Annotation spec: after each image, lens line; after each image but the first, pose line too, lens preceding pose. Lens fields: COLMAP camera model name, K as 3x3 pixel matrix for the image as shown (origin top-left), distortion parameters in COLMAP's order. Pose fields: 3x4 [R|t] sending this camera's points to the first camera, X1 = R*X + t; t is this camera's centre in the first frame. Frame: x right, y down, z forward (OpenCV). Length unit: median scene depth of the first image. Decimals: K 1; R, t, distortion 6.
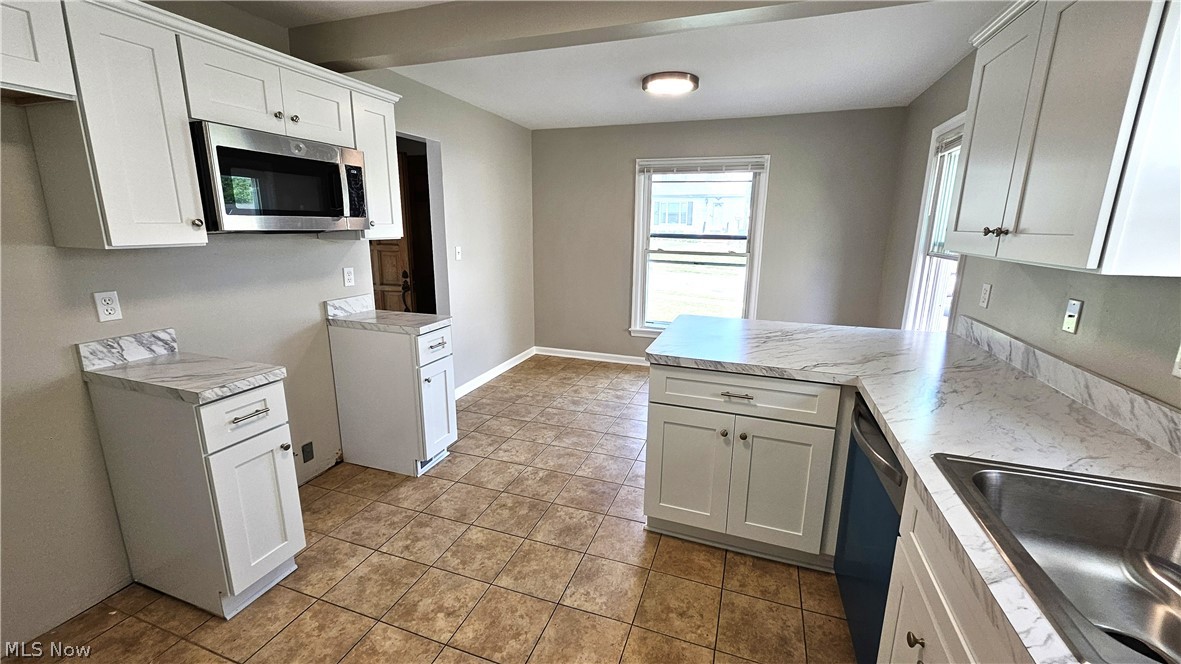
lens RADIAL K [[466.4, 0, 591.3], [0, 466.4, 327.8], [0, 0, 1]] dist [0.010606, -0.002631]
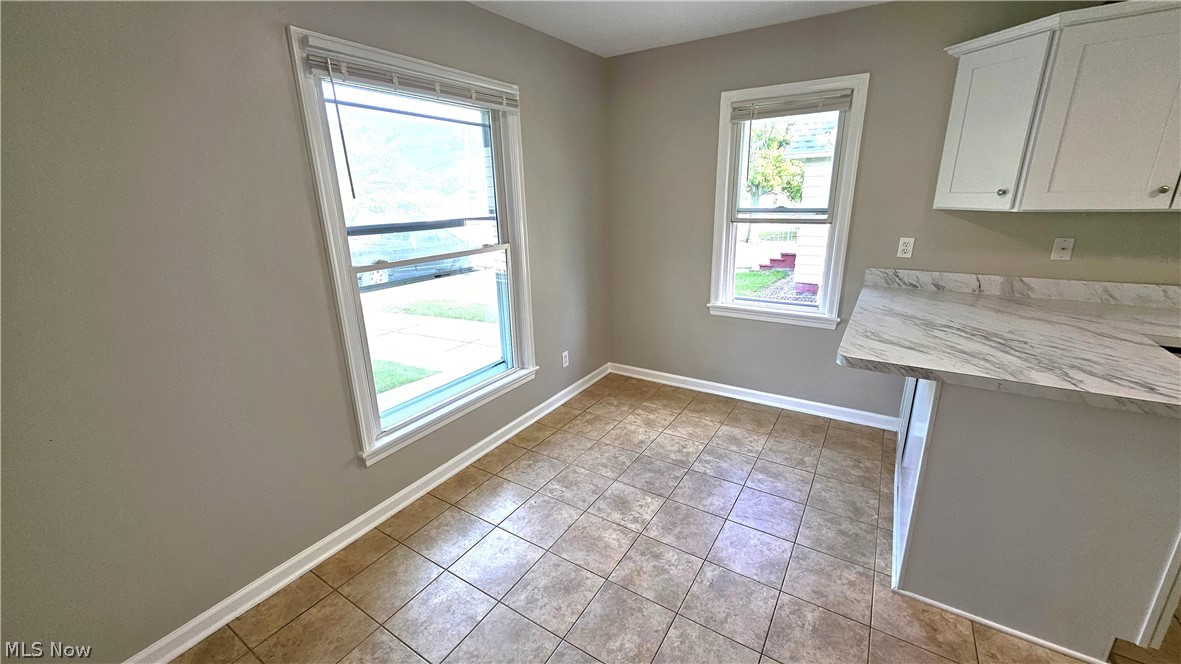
lens RADIAL K [[466.4, 0, 591.9], [0, 466.4, 329.7], [0, 0, 1]] dist [0.010606, -0.002631]
pose [[0.217370, -0.286460, 0.933108, -0.248610], [0.237004, 0.942847, 0.234239, -0.162134], [-0.946879, 0.170234, 0.272839, 0.692064]]
